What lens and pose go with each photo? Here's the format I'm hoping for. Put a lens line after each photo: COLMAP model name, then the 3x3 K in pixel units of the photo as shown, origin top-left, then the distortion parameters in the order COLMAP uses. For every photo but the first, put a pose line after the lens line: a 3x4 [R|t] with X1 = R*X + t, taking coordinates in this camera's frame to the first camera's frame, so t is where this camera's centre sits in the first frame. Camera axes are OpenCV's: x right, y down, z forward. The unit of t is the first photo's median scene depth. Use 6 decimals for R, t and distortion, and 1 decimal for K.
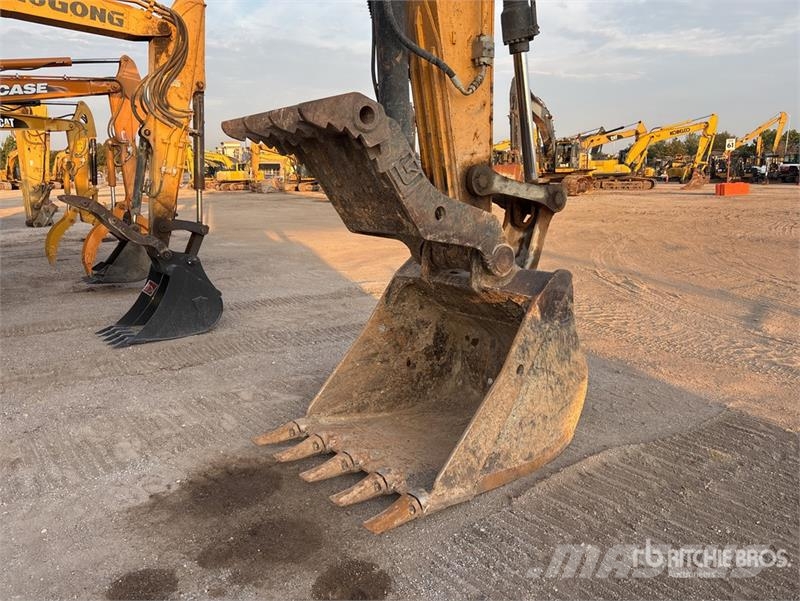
lens RADIAL K [[606.9, 0, 400.0], [0, 606.9, 300.5], [0, 0, 1]] dist [0.031823, -0.047809]
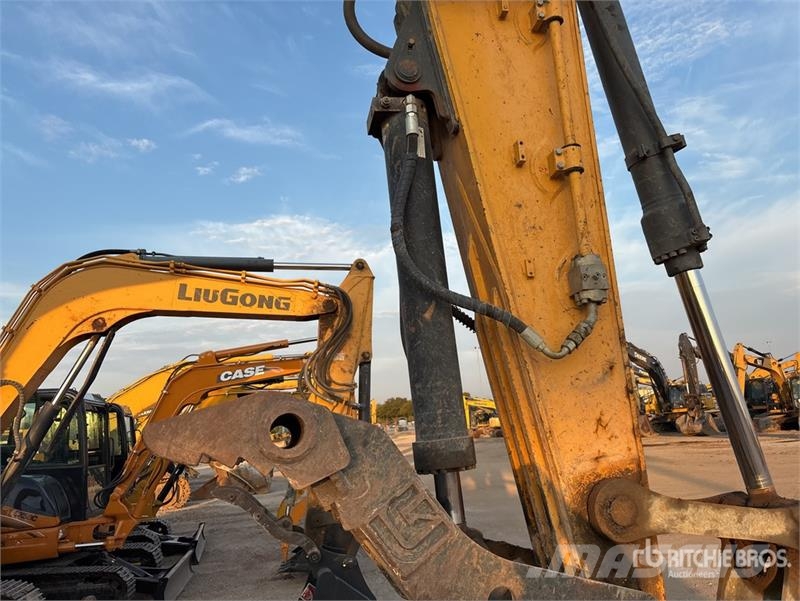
lens RADIAL K [[598.1, 0, 400.0], [0, 598.1, 300.5], [0, 0, 1]] dist [0.047125, -0.070999]
pose [[0.899391, -0.140245, -0.414038, 0.040476], [-0.029157, 0.925785, -0.376924, -0.033183], [0.436172, 0.351074, 0.828554, 0.088092]]
